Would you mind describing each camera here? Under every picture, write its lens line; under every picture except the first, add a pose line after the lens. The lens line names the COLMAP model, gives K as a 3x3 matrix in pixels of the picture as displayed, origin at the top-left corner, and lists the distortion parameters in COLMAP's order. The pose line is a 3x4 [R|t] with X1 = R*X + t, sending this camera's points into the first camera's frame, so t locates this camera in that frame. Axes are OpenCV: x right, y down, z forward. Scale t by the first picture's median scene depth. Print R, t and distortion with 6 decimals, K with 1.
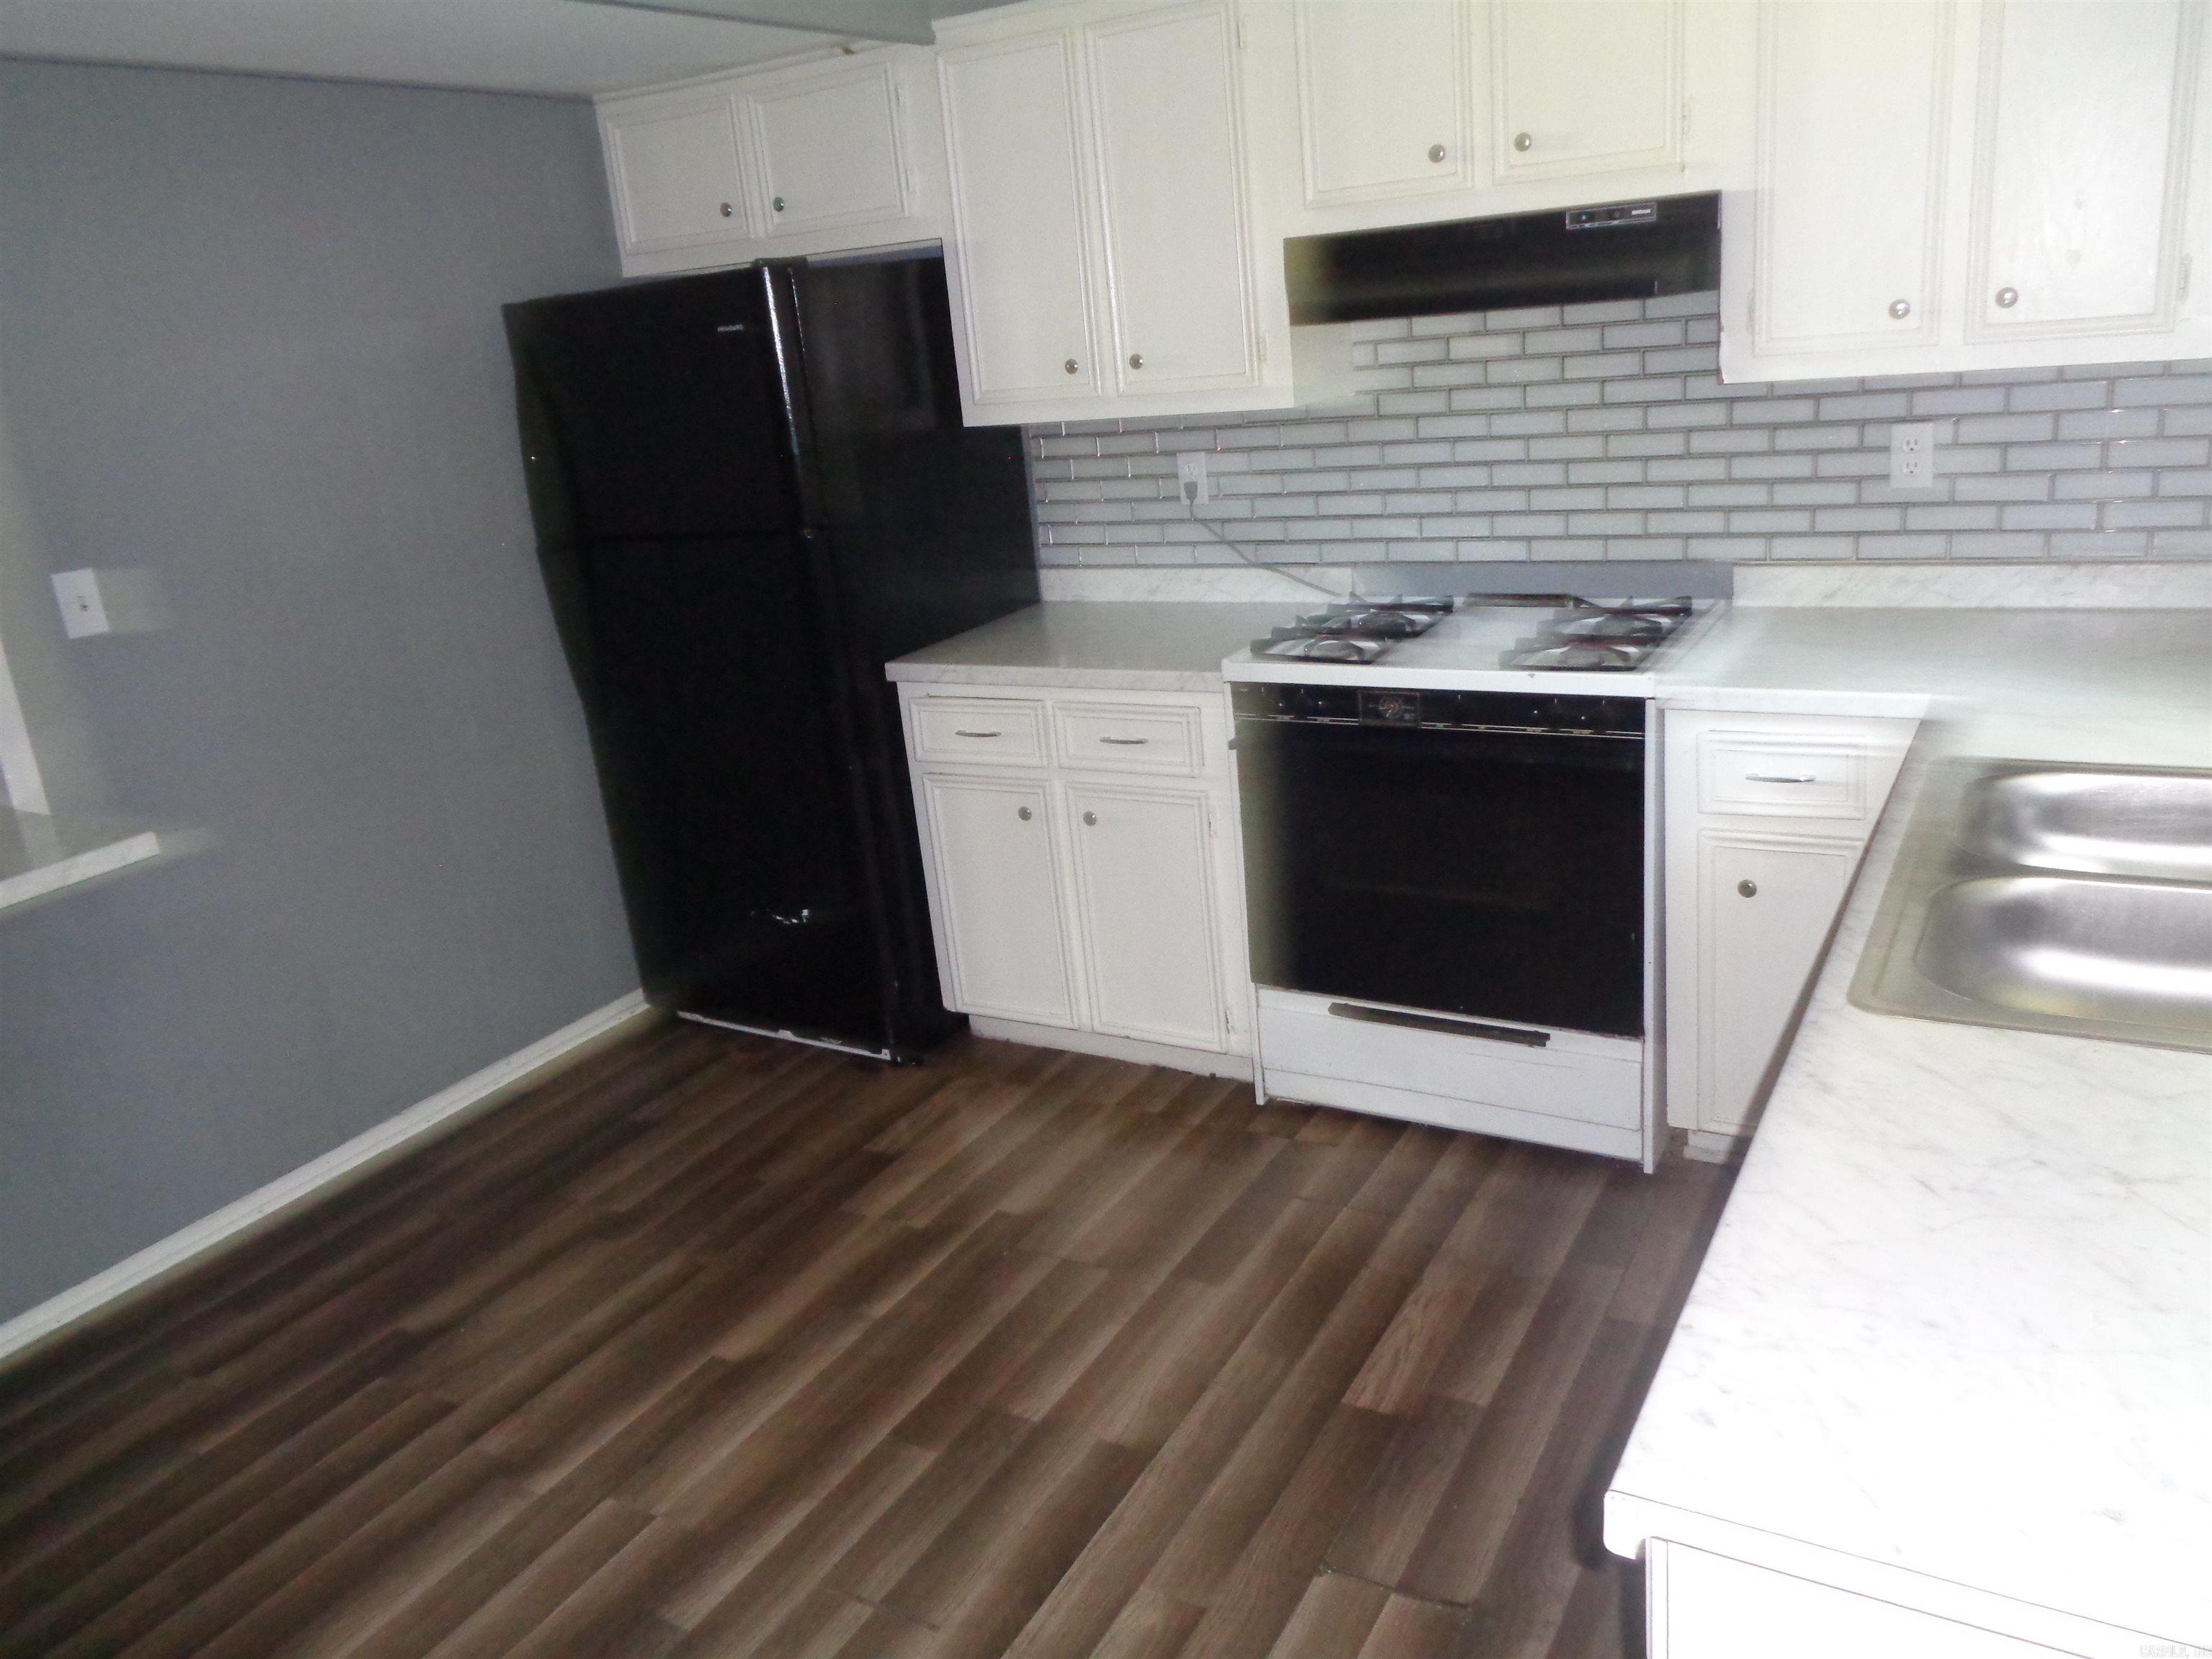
lens RADIAL K [[1657.6, 0, 1116.1], [0, 1657.6, 826.8], [0, 0, 1]] dist [0.008283, -0.002316]
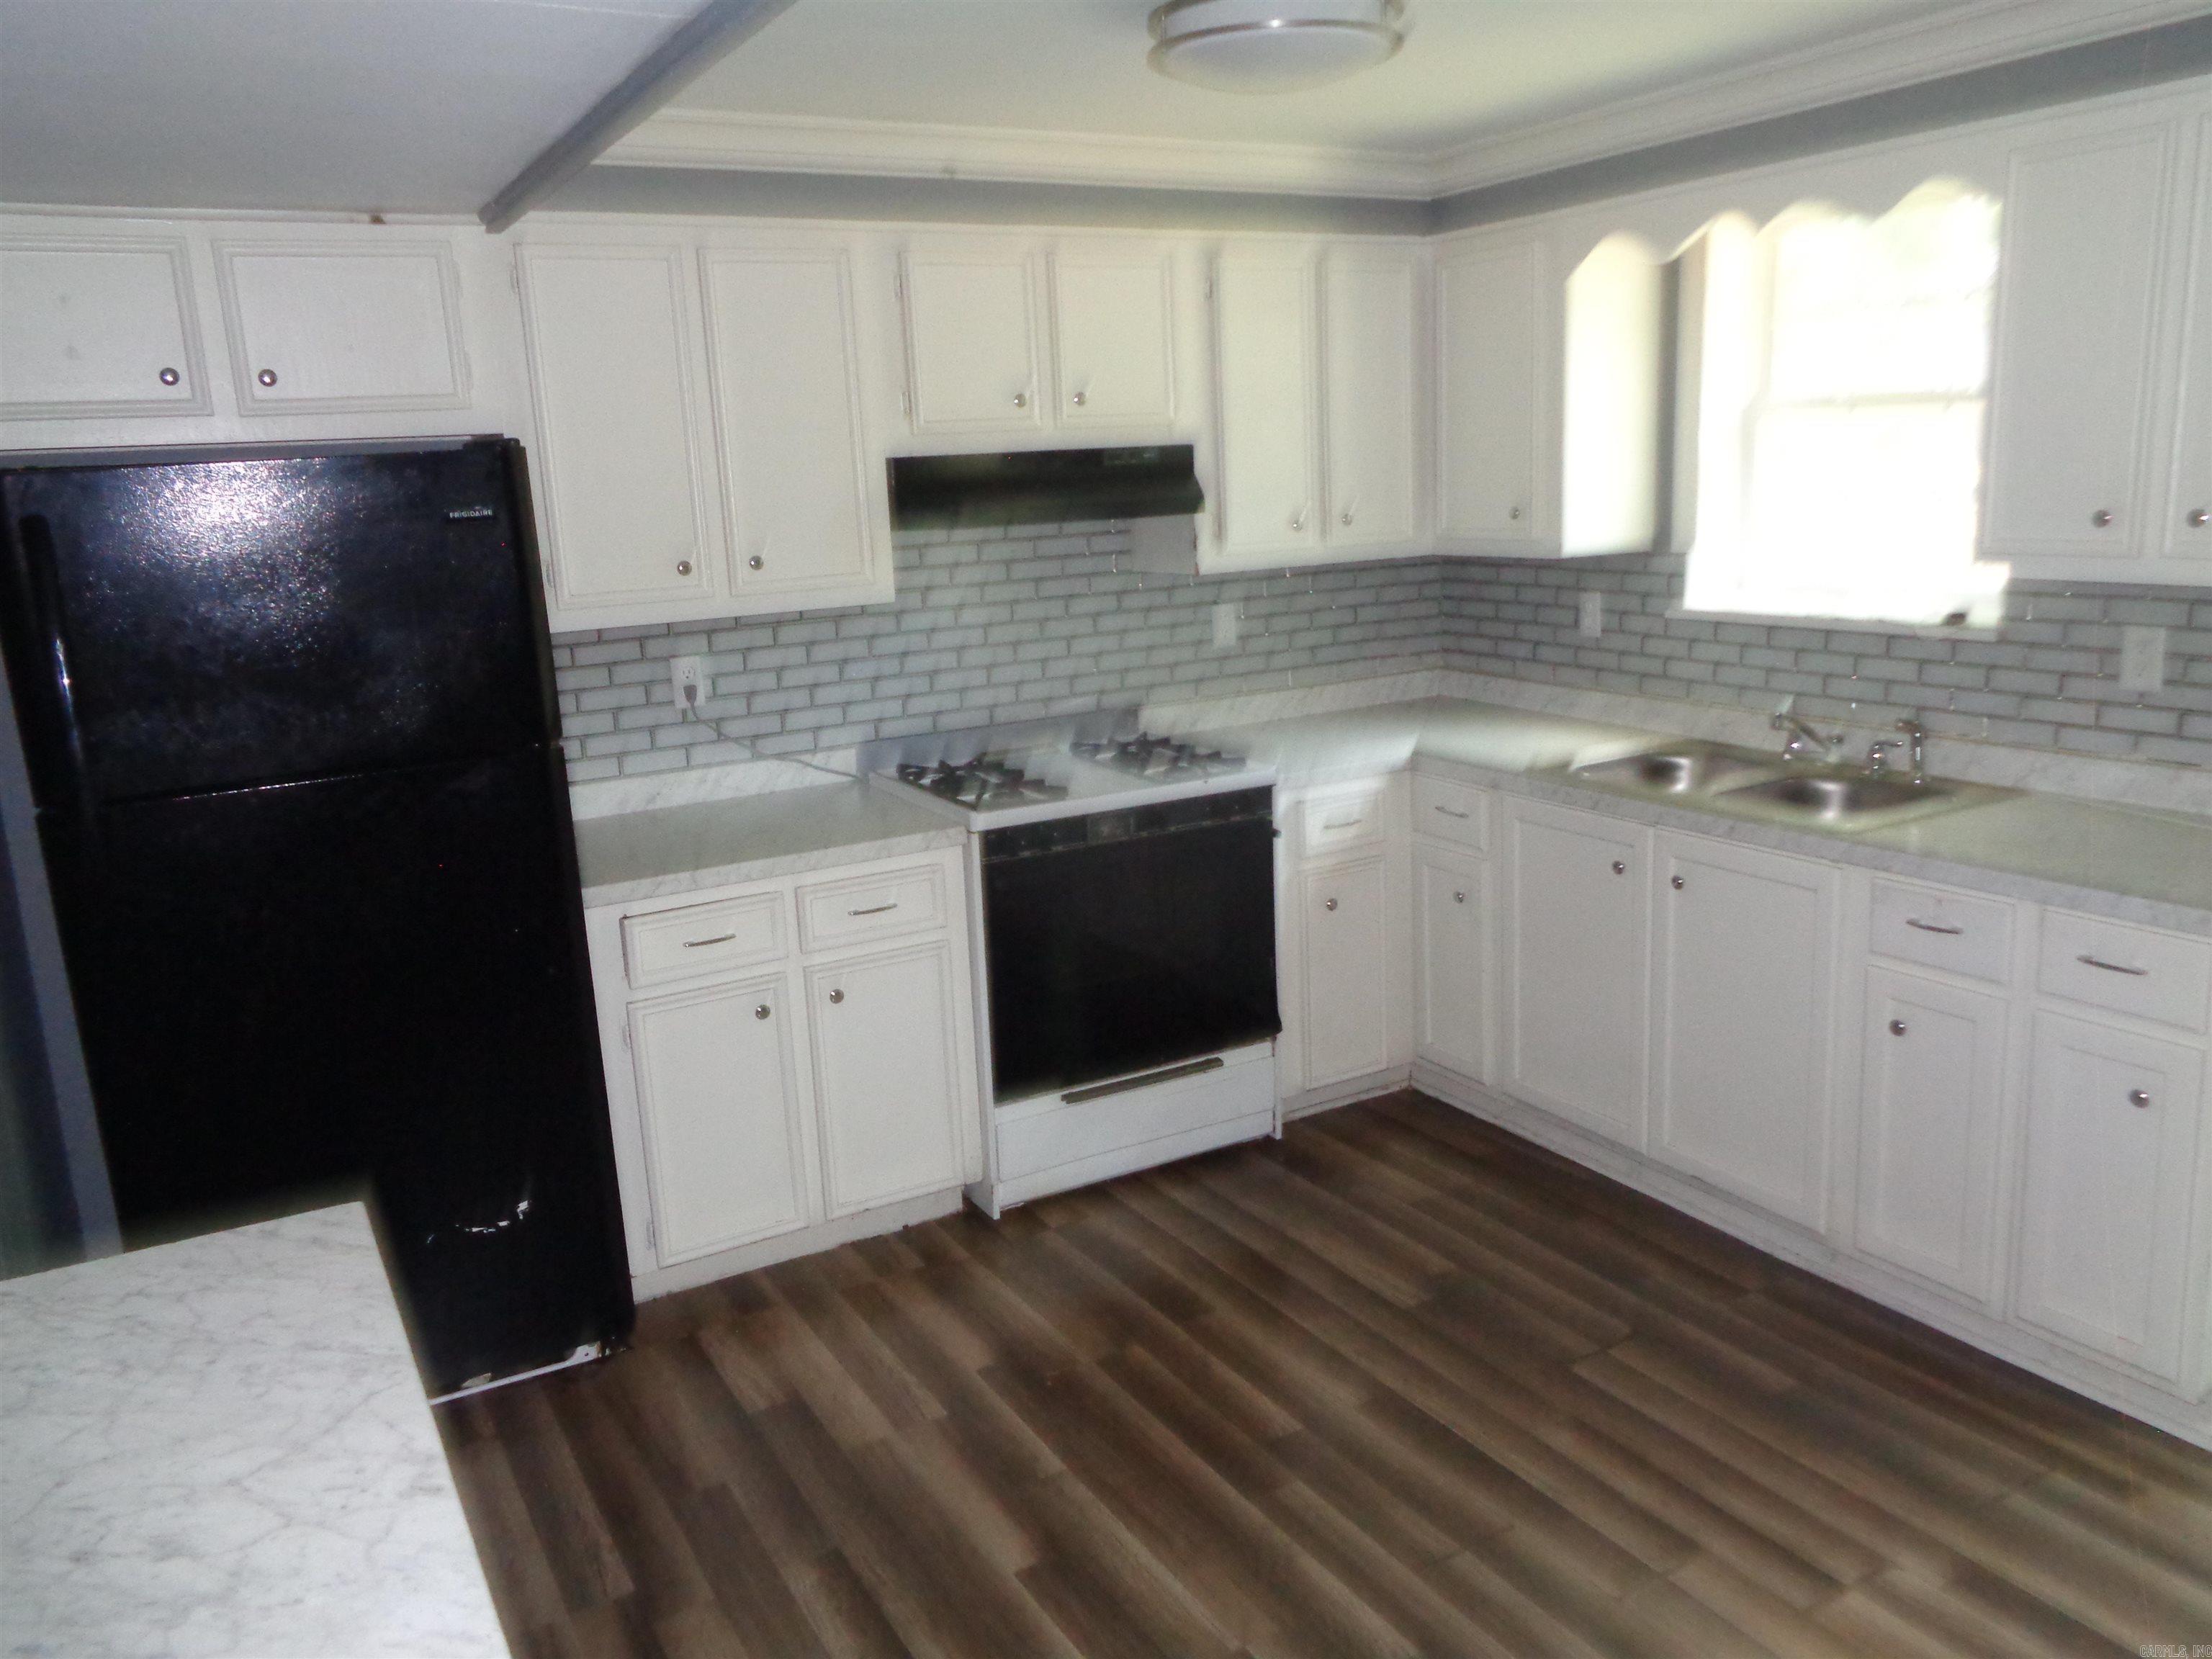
lens RADIAL K [[1657.6, 0, 1111.0], [0, 1657.6, 830.3], [0, 0, 1]] dist [0.008283, -0.002316]
pose [[0.512709, -0.118900, 0.850289, -0.804022], [0.263329, 0.964409, -0.023925, -0.034683], [-0.817182, 0.236172, 0.525772, 0.319095]]
